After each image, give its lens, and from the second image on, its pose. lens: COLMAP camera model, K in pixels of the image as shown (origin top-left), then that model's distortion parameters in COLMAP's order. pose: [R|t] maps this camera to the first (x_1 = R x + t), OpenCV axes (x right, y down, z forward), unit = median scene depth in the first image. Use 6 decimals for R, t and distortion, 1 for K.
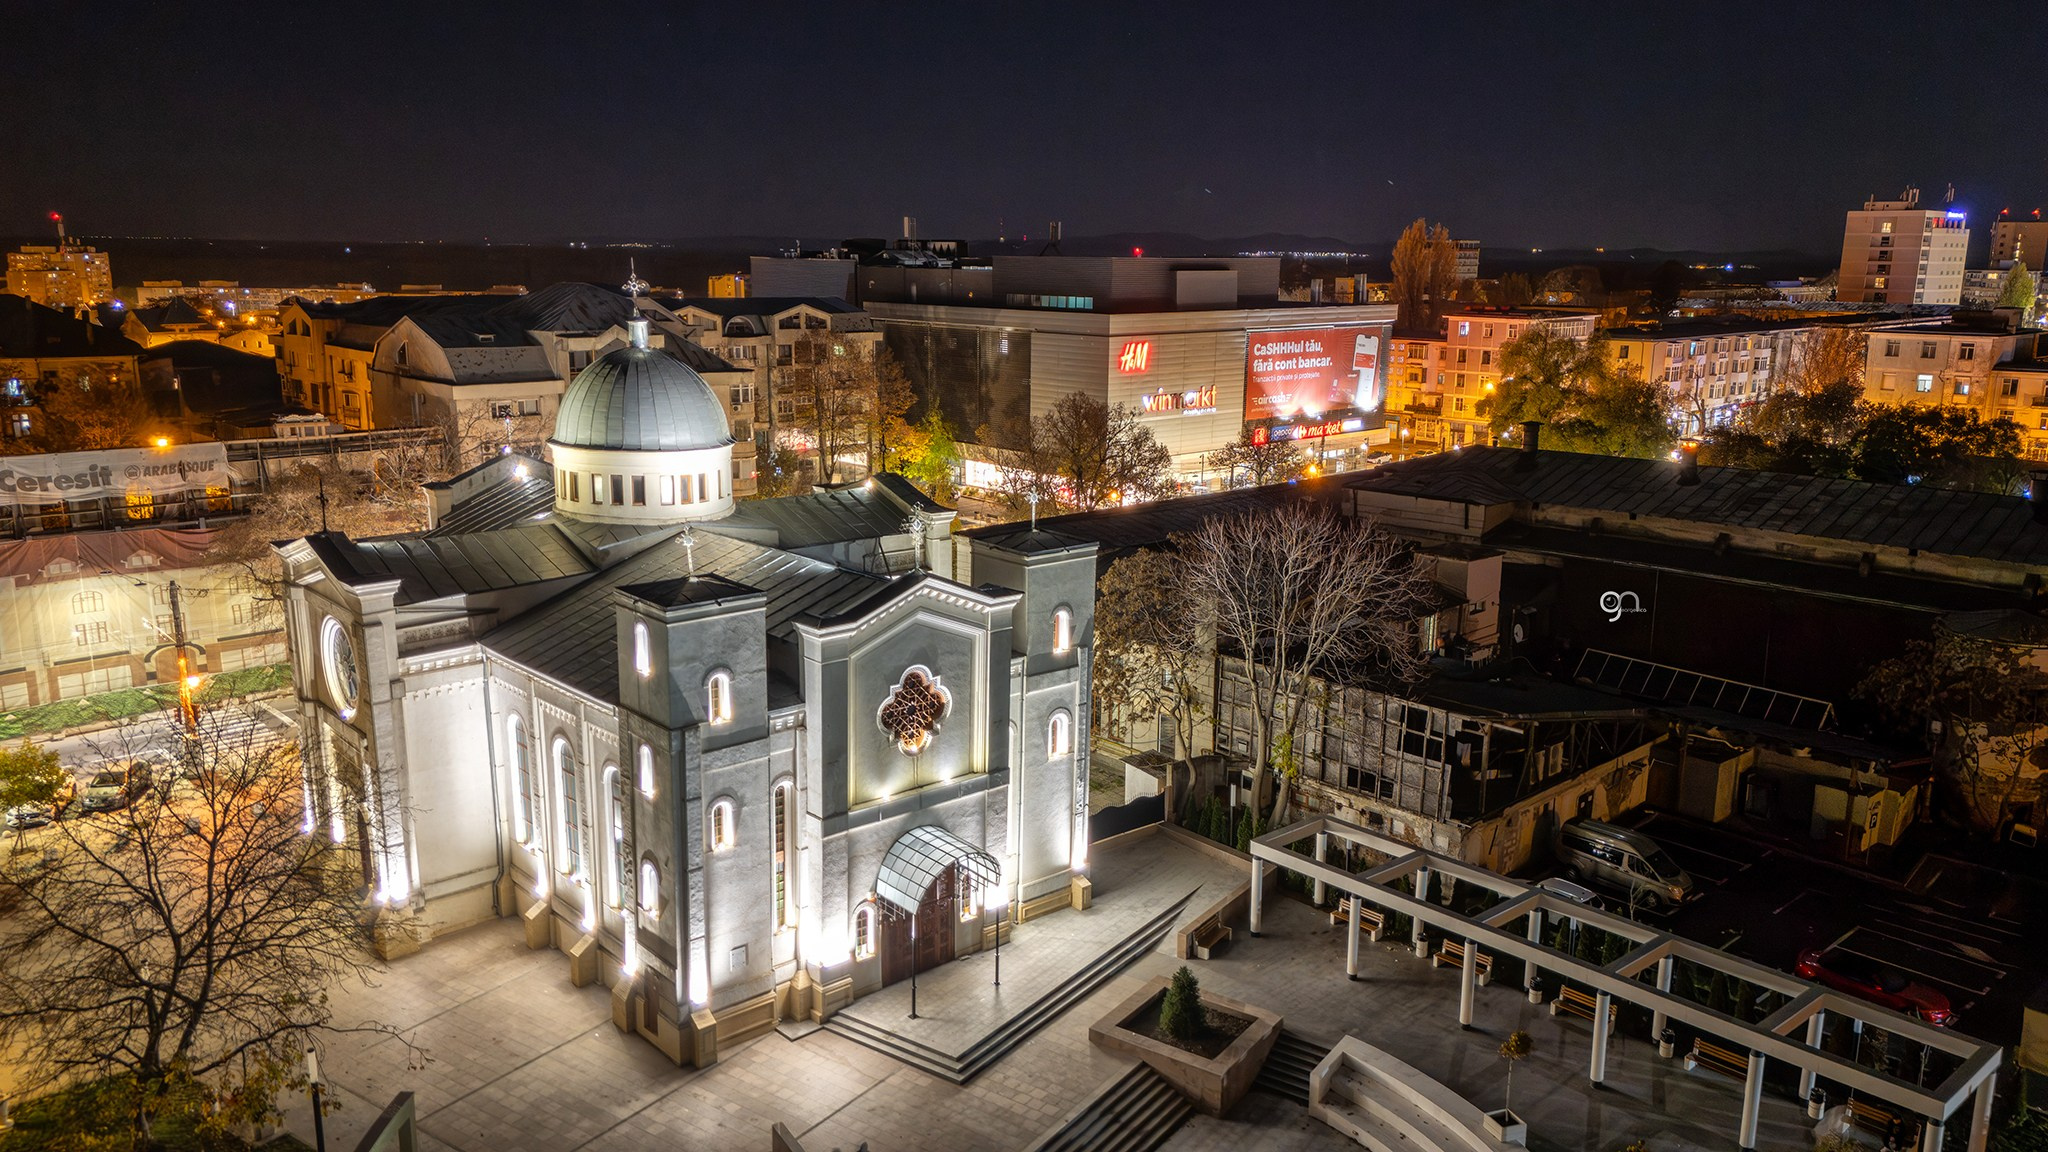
lens RADIAL K [[1452.4, 0, 1024.0], [0, 1452.4, 576.0], [0, 0, 1]] dist [0.065875, -0.080214]
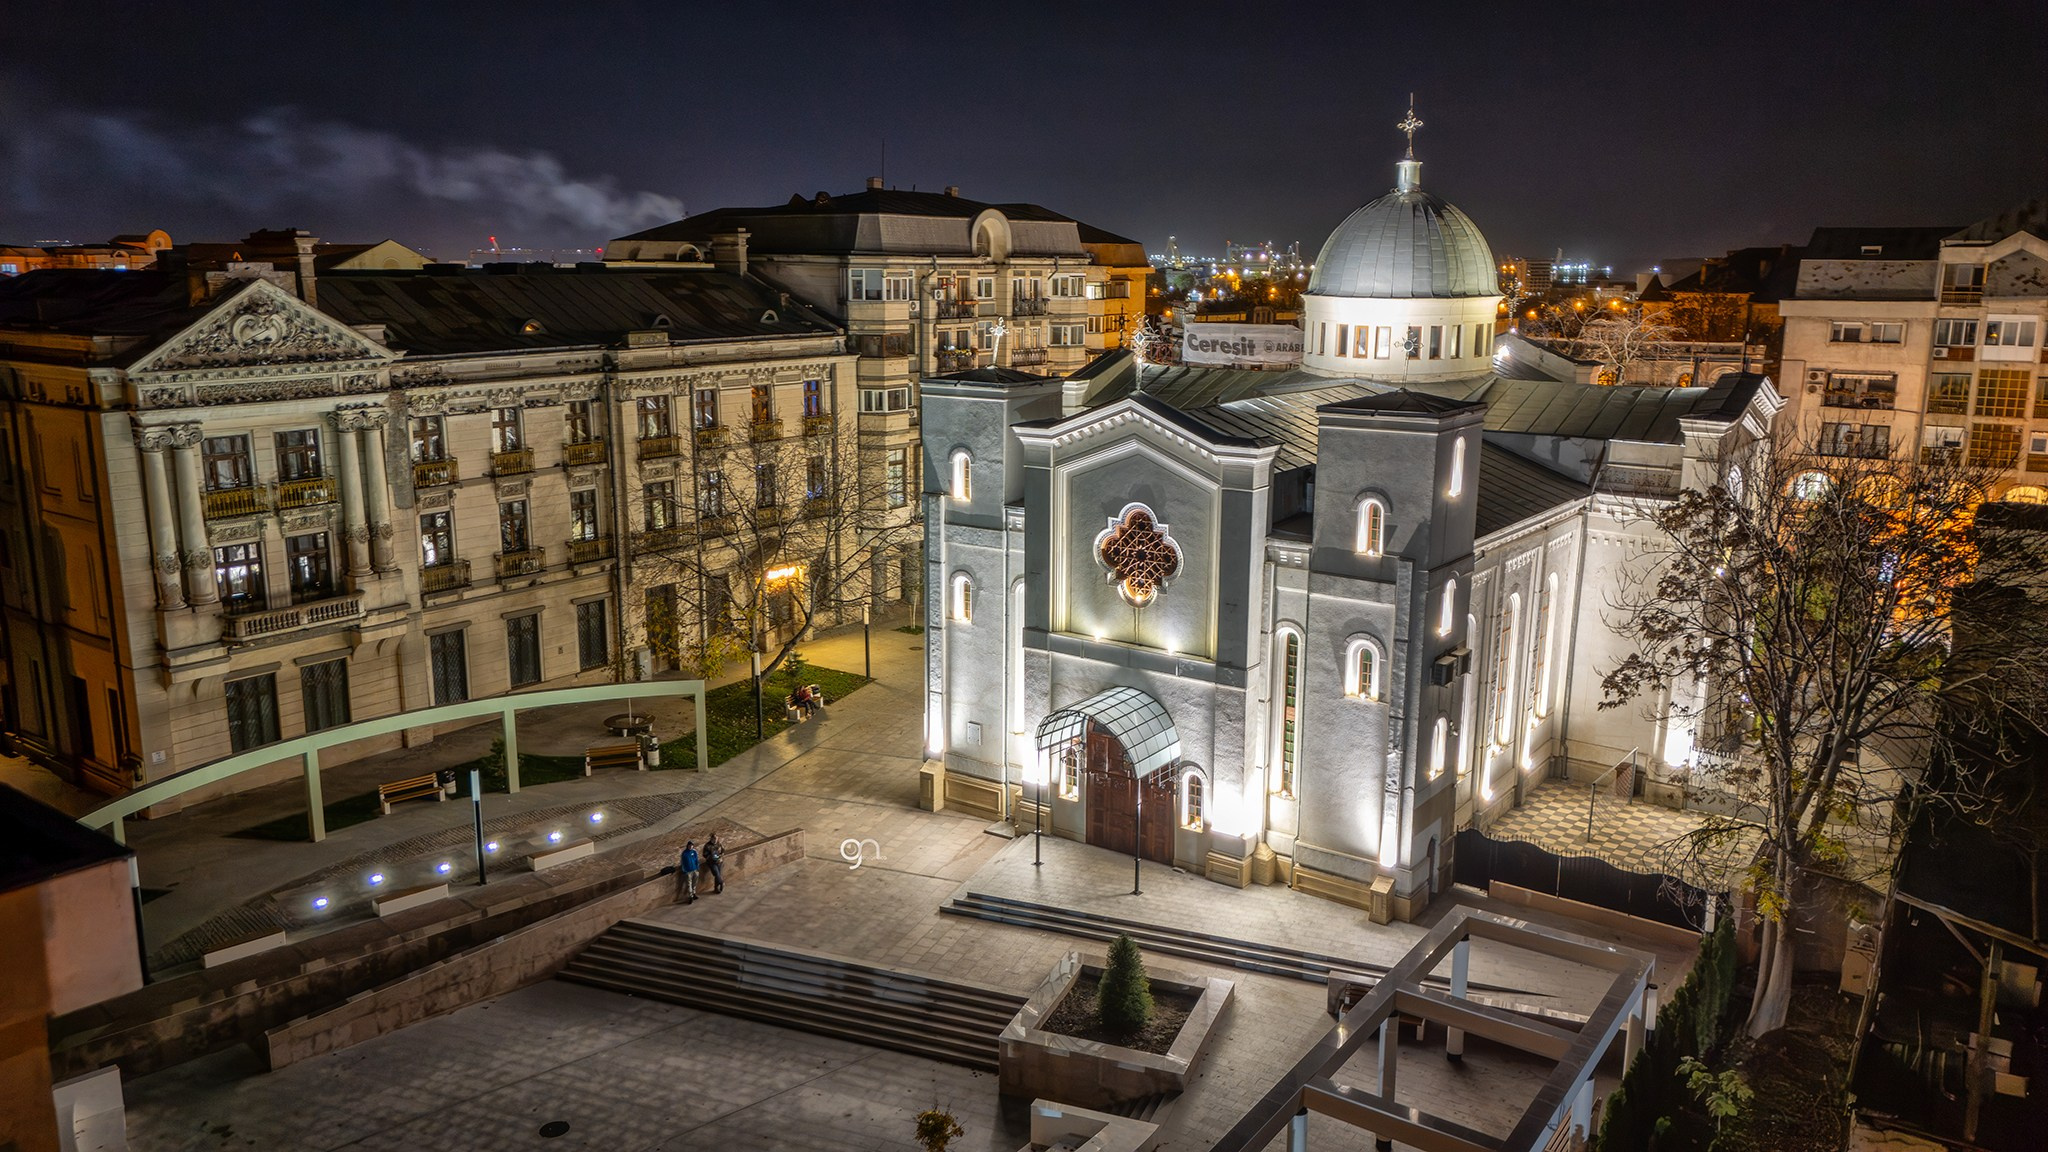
lens RADIAL K [[1470.9, 0, 1024.0], [0, 1470.9, 576.0], [0, 0, 1]] dist [0.035668, -0.004487]
pose [[0.231949, 0.197692, -0.952427, 0.763611], [-0.205087, 0.967059, 0.150783, -0.016183], [0.950862, 0.160356, 0.264852, 0.694084]]
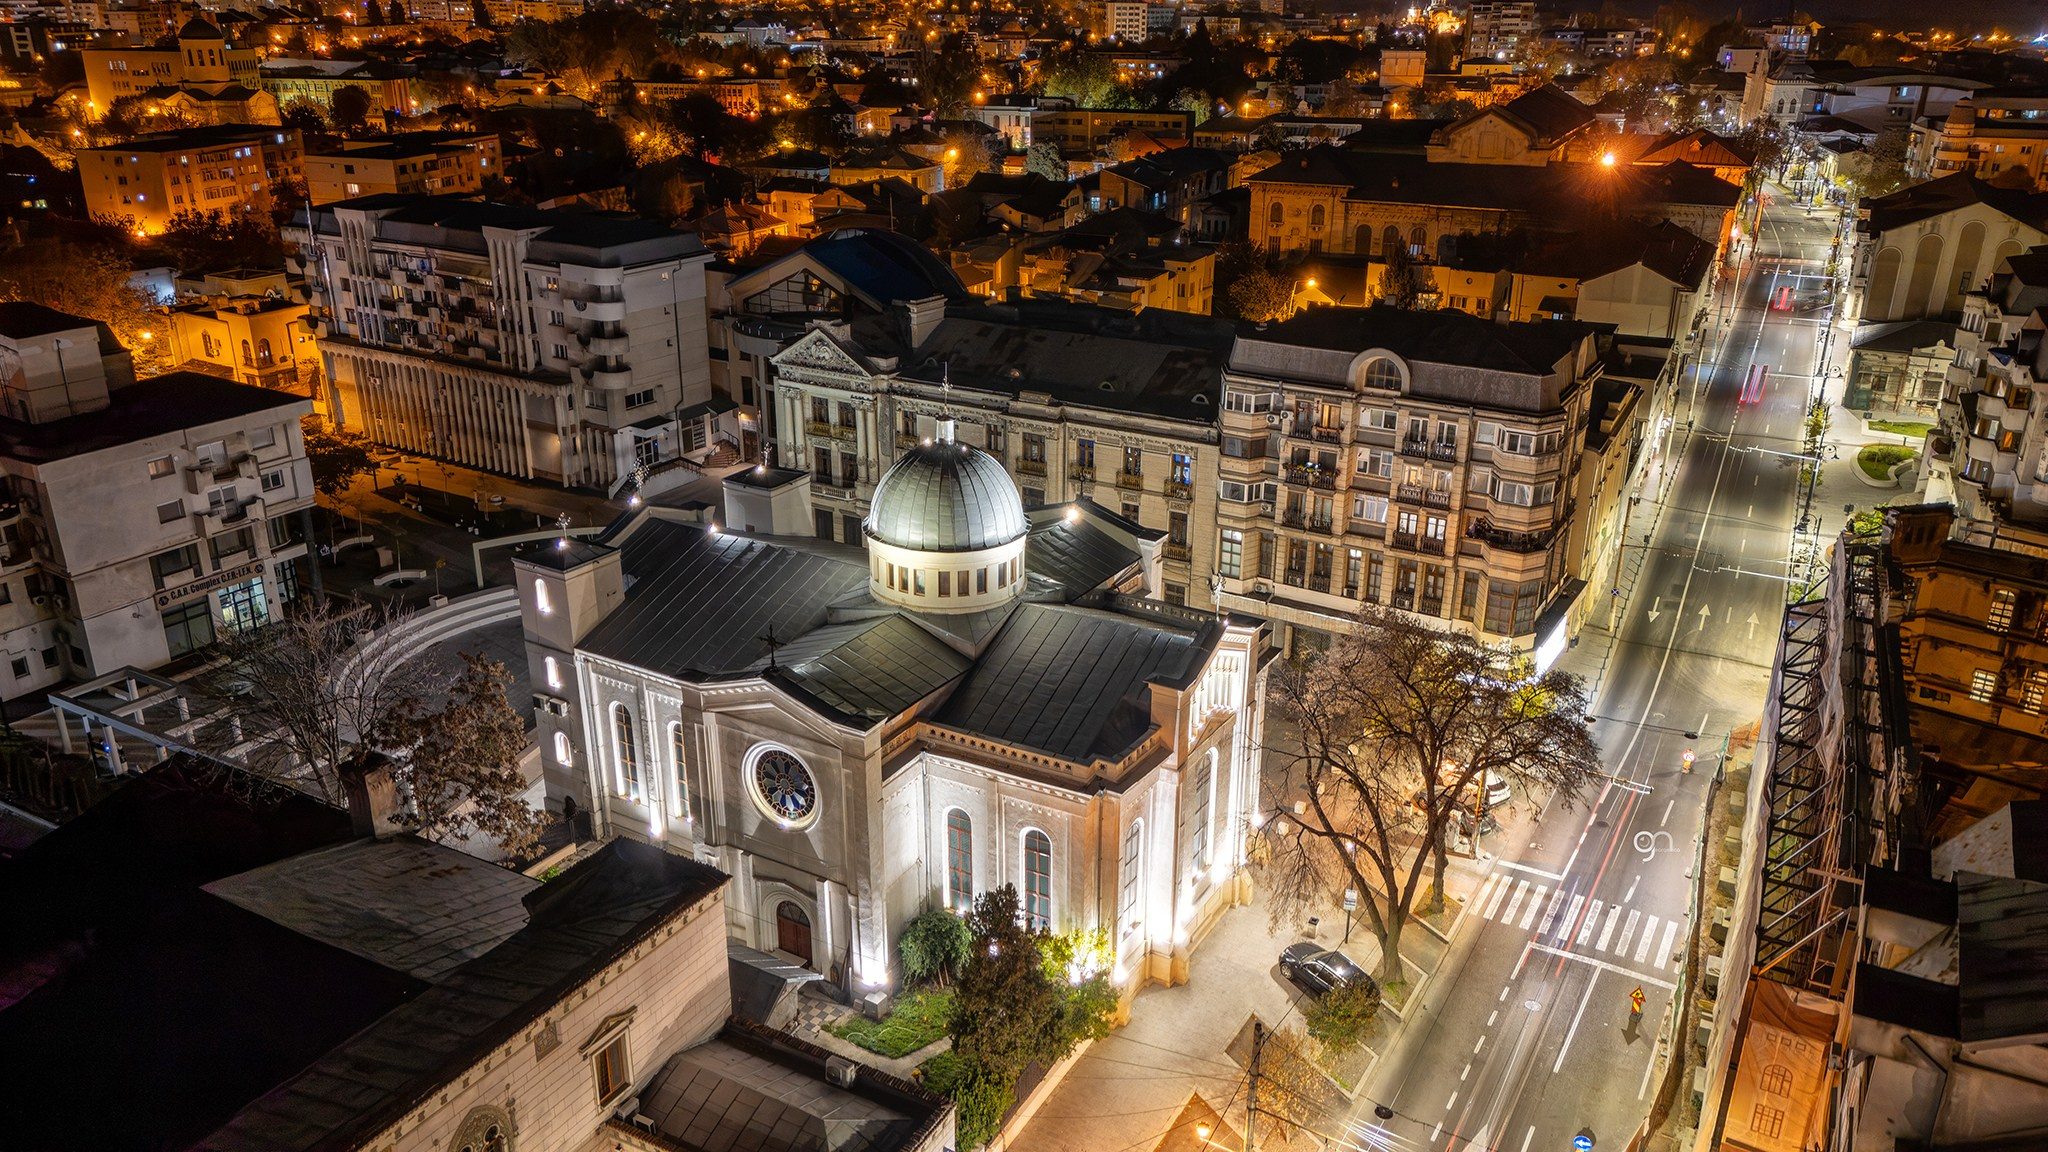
lens RADIAL K [[1452.4, 0, 1024.0], [0, 1452.4, 576.0], [0, 0, 1]] dist [0.065875, -0.080214]
pose [[-0.951048, 0.100331, -0.292304, 0.003619], [-0.076244, 0.840425, 0.536538, -0.797330], [0.299491, 0.532560, -0.791635, 2.358737]]
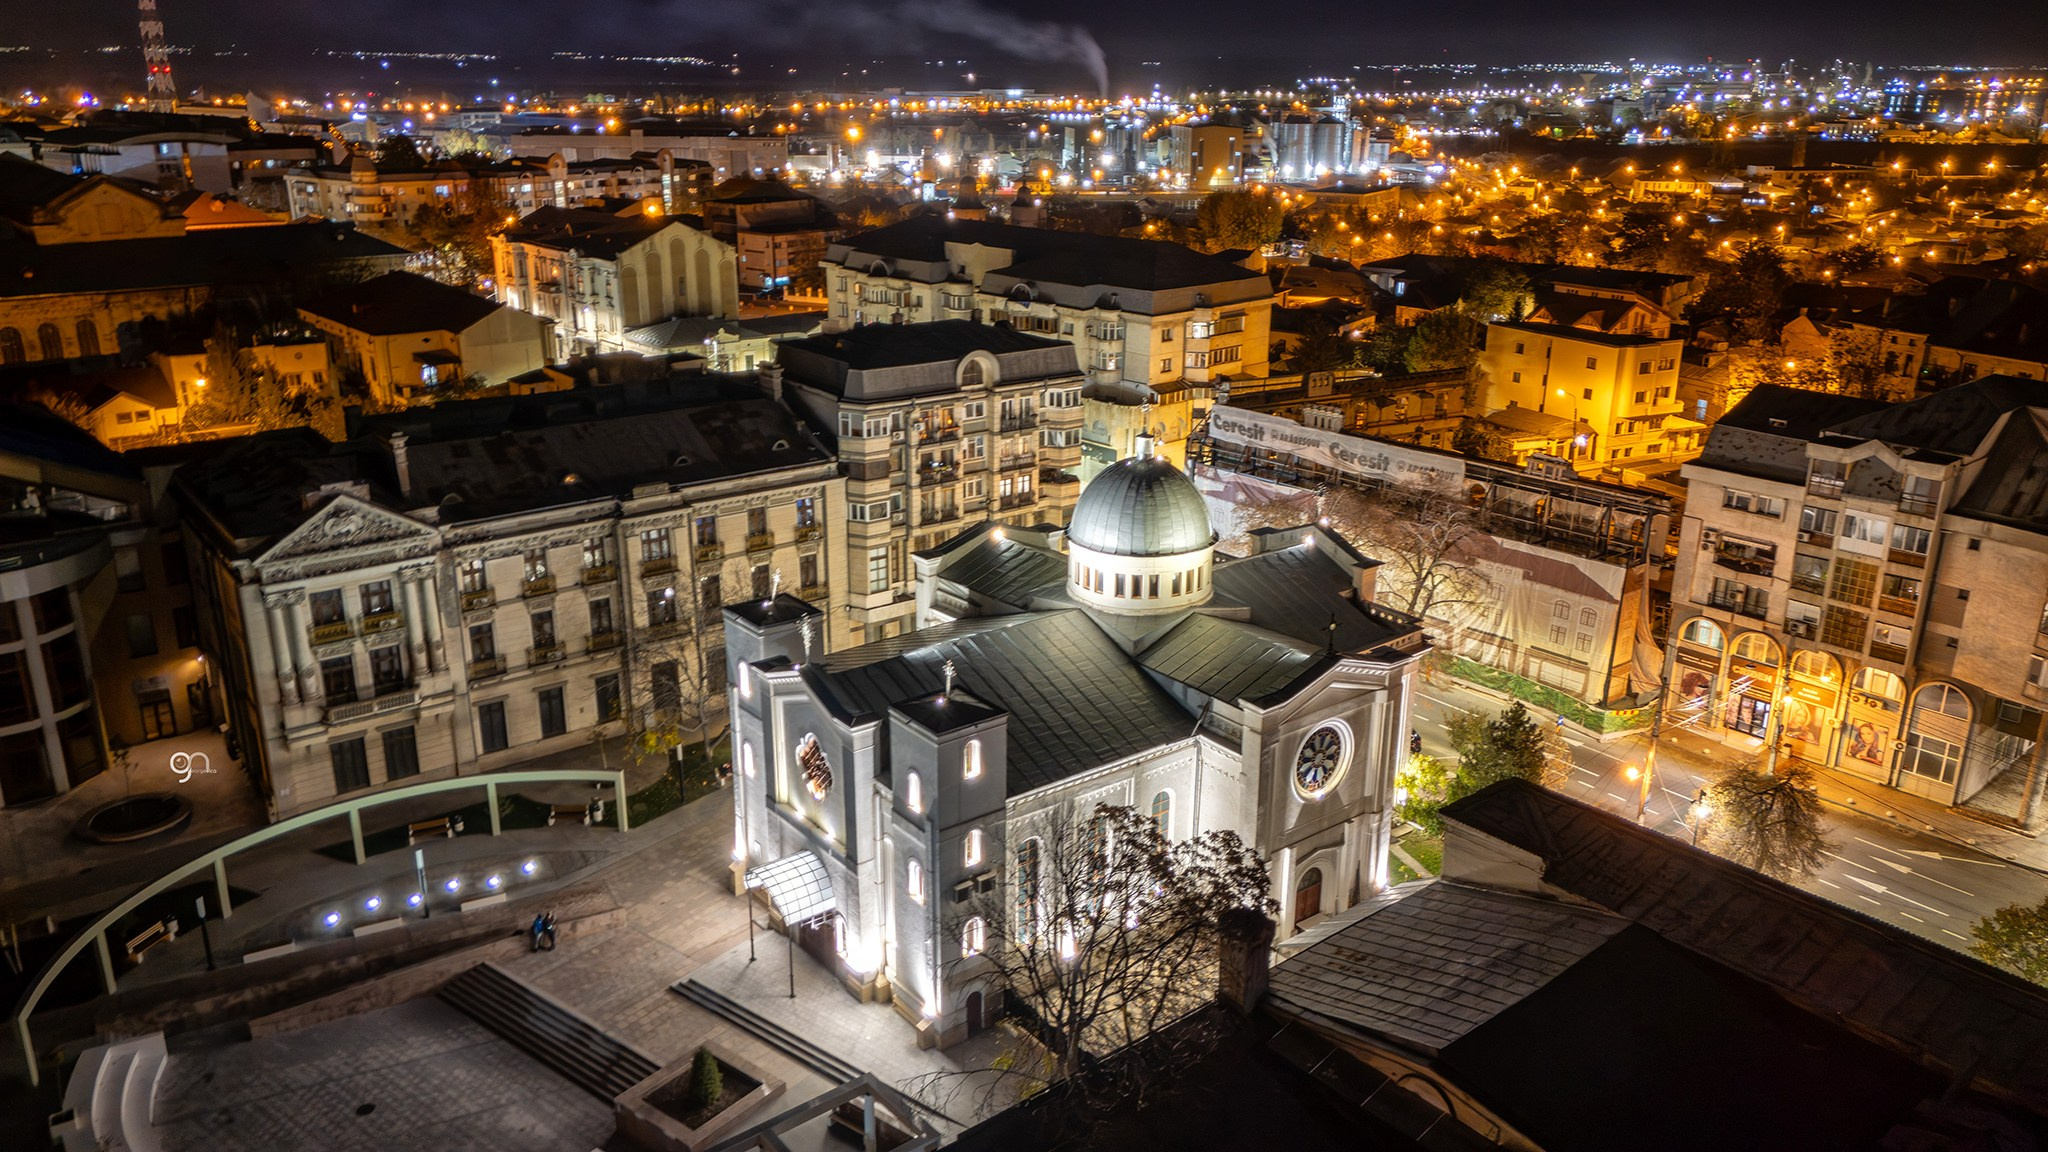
lens RADIAL K [[1452.4, 0, 1024.0], [0, 1452.4, 576.0], [0, 0, 1]] dist [0.065875, -0.080214]
pose [[-0.039261, 0.310941, -0.949618, 1.082926], [-0.216960, 0.925026, 0.311859, -0.503737], [0.975391, 0.218273, 0.031144, 1.097160]]
